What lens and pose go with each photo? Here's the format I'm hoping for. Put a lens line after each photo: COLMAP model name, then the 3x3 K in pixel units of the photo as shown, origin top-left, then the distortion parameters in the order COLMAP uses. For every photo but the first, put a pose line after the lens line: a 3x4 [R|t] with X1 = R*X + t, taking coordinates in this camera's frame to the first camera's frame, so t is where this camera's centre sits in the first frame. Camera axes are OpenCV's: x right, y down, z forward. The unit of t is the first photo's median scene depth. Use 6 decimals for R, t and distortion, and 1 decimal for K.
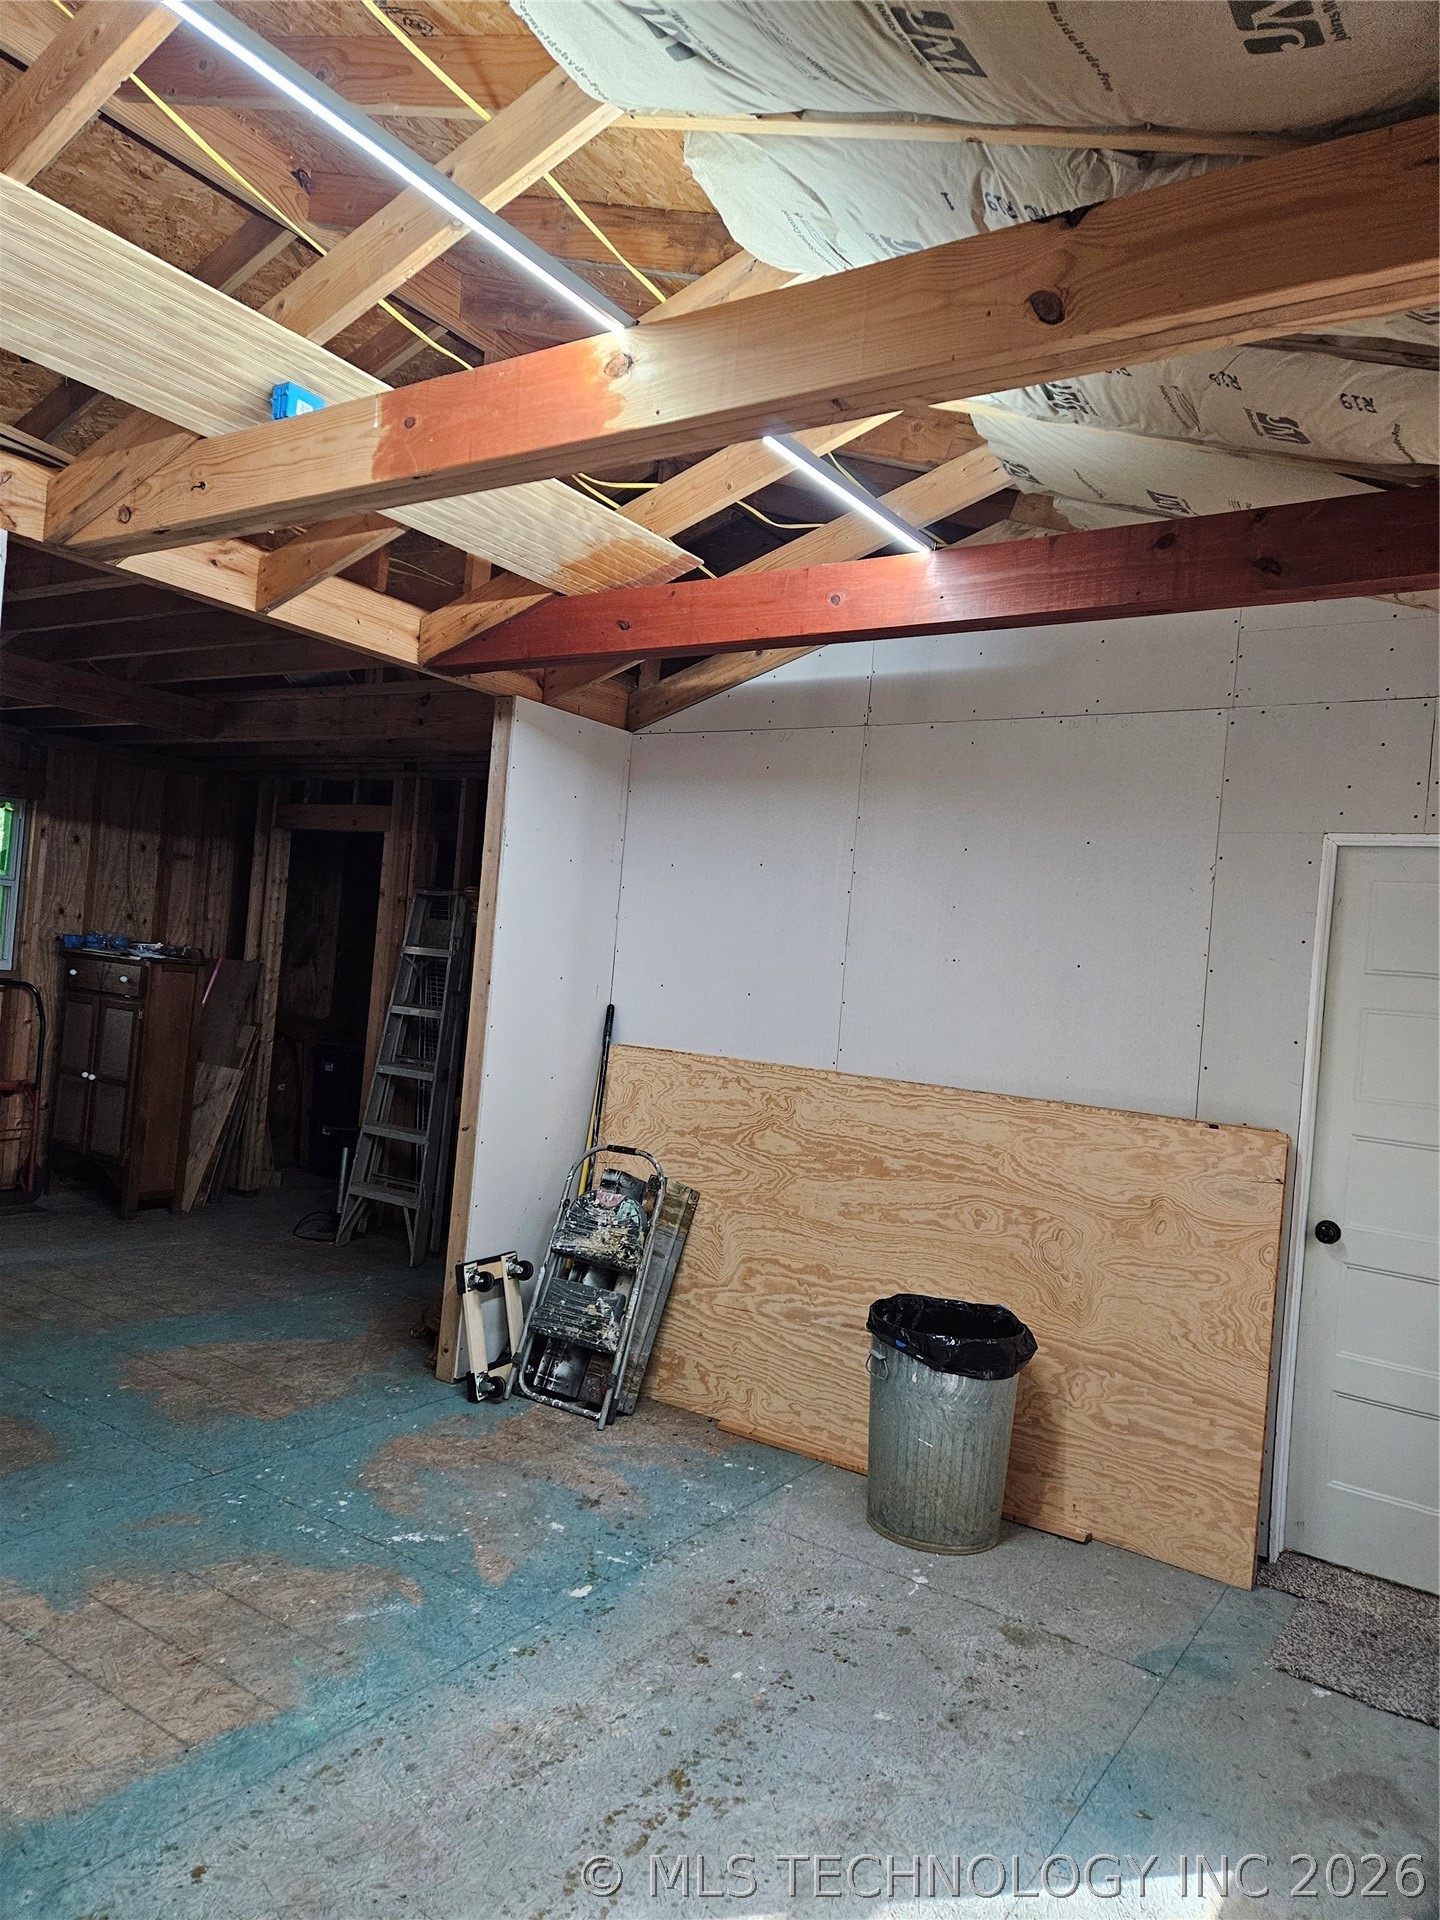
lens RADIAL K [[1277.6, 0, 709.9], [0, 1277.6, 946.6], [0, 0, 1]] dist [0.081472, -0.070879]
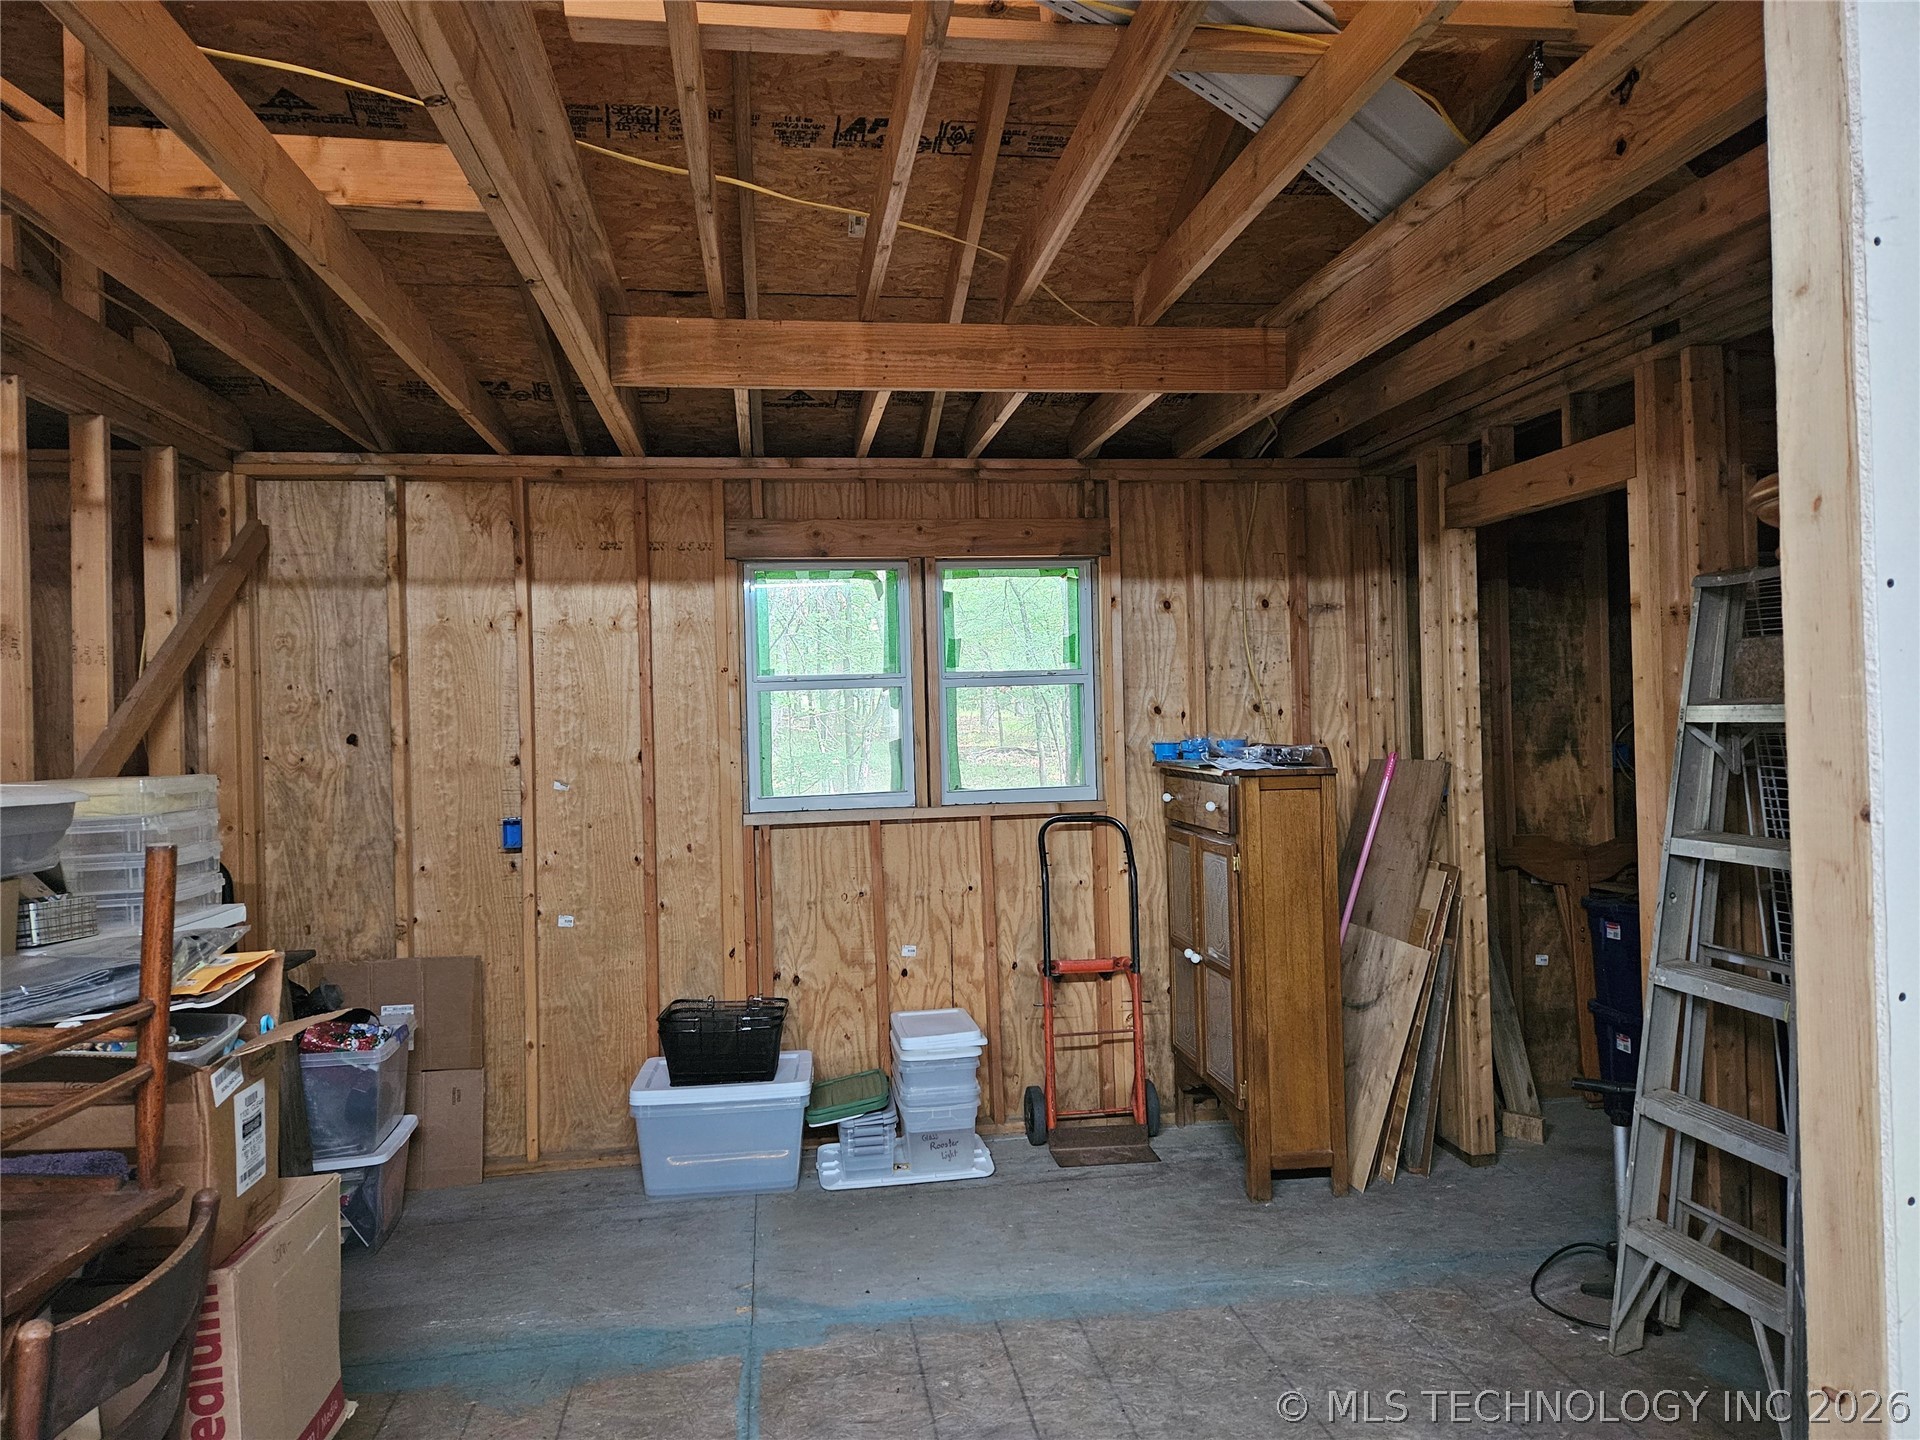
lens RADIAL K [[1277.6, 0, 955.5], [0, 1277.6, 712.6], [0, 0, 1]] dist [0.081472, -0.070879]
pose [[0.670998, -0.105503, -0.733915, -0.066968], [0.091480, 0.994042, -0.059260, 0.004947], [0.735795, -0.027375, 0.676651, 0.453854]]
